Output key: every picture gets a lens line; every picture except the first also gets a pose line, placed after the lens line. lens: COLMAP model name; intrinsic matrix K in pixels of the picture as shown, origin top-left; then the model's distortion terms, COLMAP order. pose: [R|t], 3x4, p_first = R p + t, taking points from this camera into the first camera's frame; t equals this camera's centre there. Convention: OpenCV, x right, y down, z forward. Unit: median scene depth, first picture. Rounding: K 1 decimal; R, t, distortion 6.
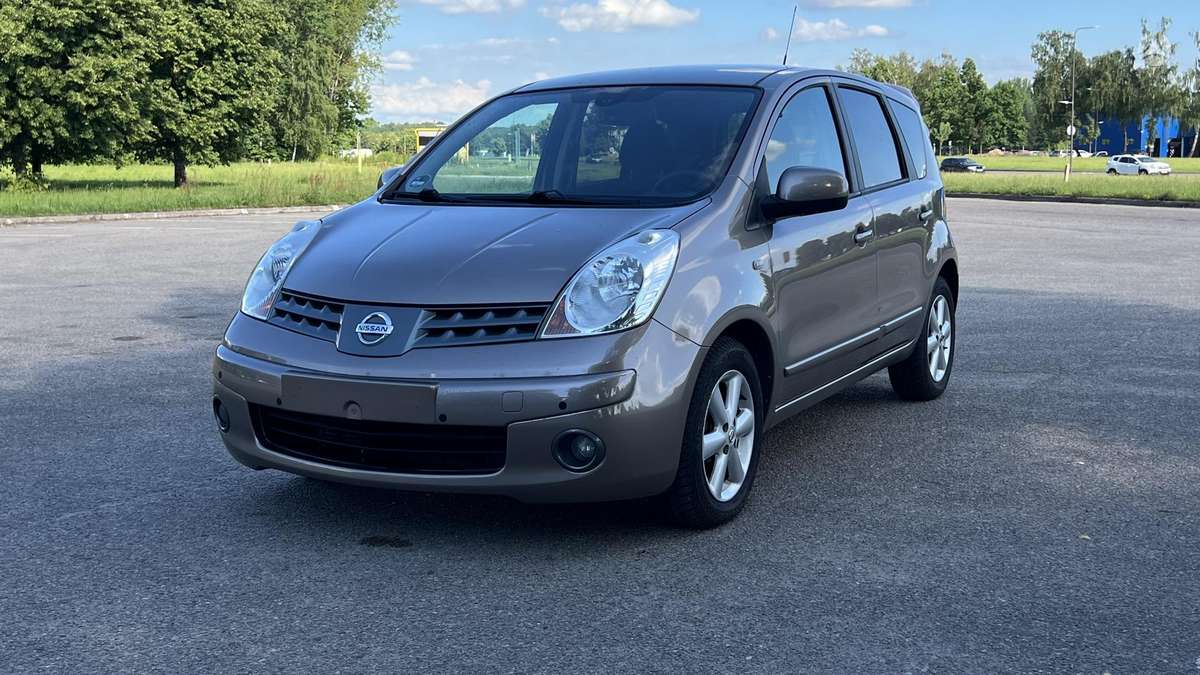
lens RADIAL K [[1377.3, 0, 597.5], [0, 1377.3, 331.8], [0, 0, 1]] dist [0.159747, -0.393480]
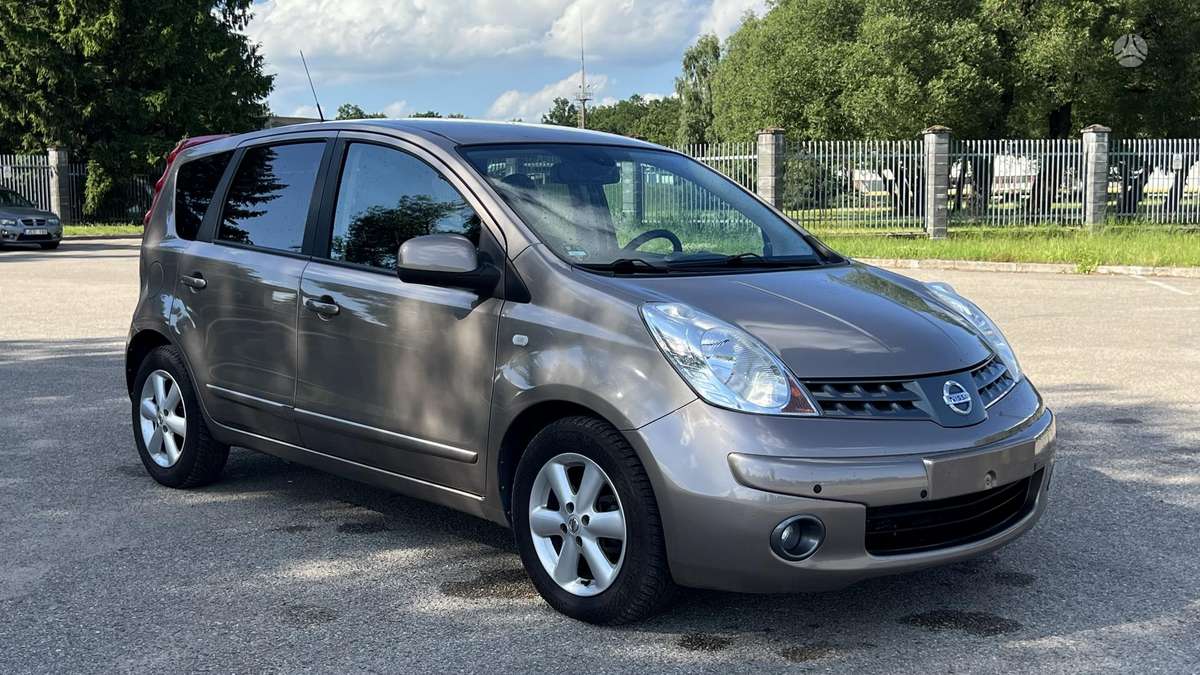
lens RADIAL K [[1377.3, 0, 597.5], [0, 1377.3, 331.8], [0, 0, 1]] dist [0.159747, -0.393480]
pose [[0.322028, -0.090188, 0.942425, -0.125753], [0.114973, 0.991810, 0.055628, -0.014323], [-0.939723, 0.090439, 0.329759, 0.097202]]
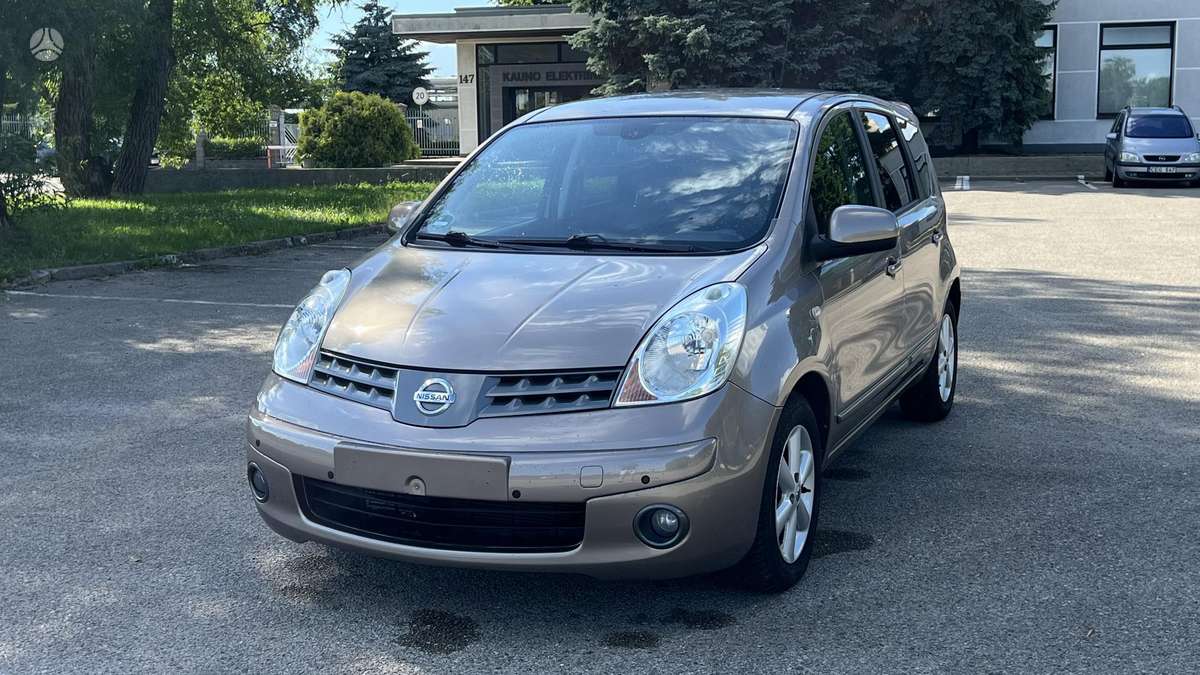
lens RADIAL K [[1378.4, 0, 587.6], [0, 1378.4, 320.2], [0, 0, 1]] dist [0.189856, -0.517965]
pose [[0.997747, -0.019232, 0.064280, -0.012448], [0.018446, 0.999748, 0.012803, -0.006932], [-0.064510, -0.011588, 0.997850, 0.005401]]
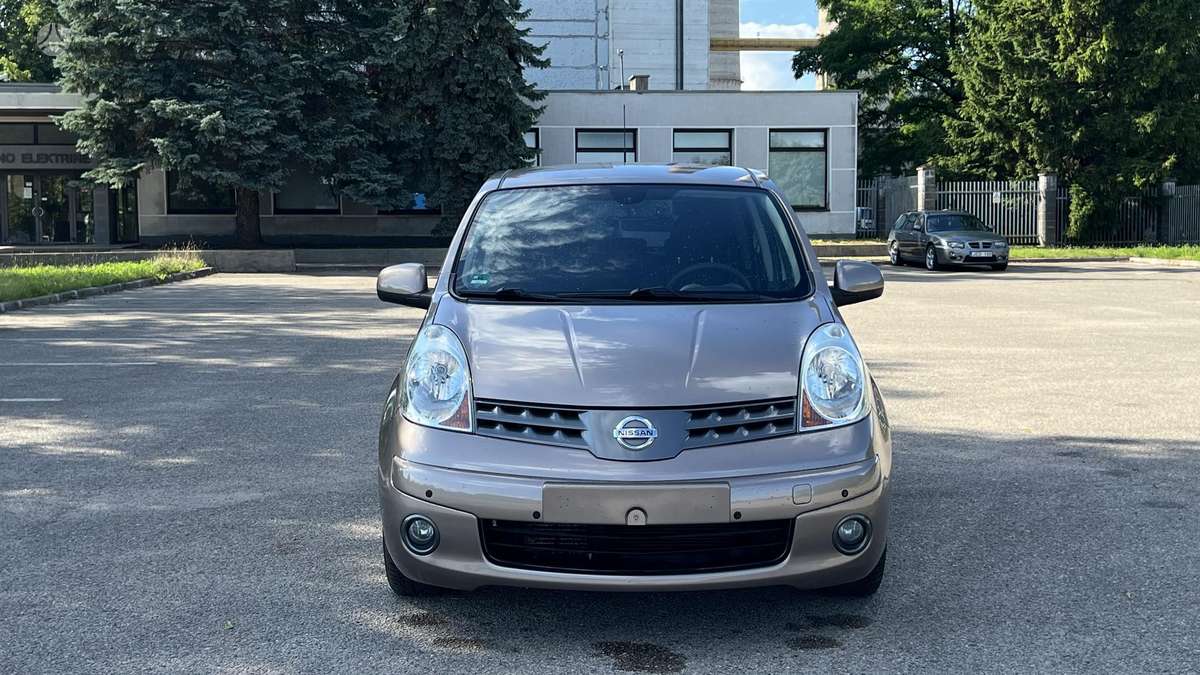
lens RADIAL K [[1378.4, 0, 587.6], [0, 1378.4, 320.2], [0, 0, 1]] dist [0.189856, -0.517965]
pose [[0.891743, -0.035124, 0.451176, -0.068930], [0.058605, 0.997551, -0.038173, -0.005139], [-0.448731, 0.060482, 0.891618, 0.011823]]
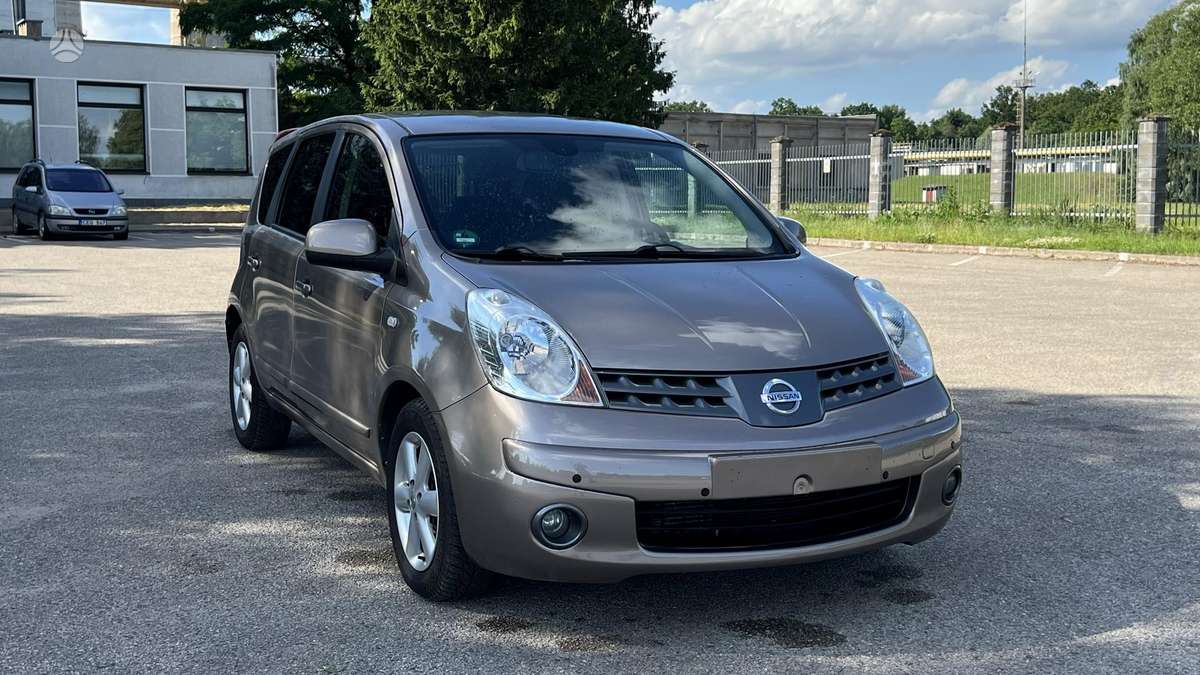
lens RADIAL K [[1378.3, 0, 600.0], [0, 1378.3, 337.5], [0, 0, 1]] dist [0.194675, -0.555081]
pose [[0.594244, -0.080442, 0.800252, -0.105902], [0.091271, 0.995303, 0.032273, -0.009067], [-0.799089, 0.053862, 0.598795, 0.056581]]
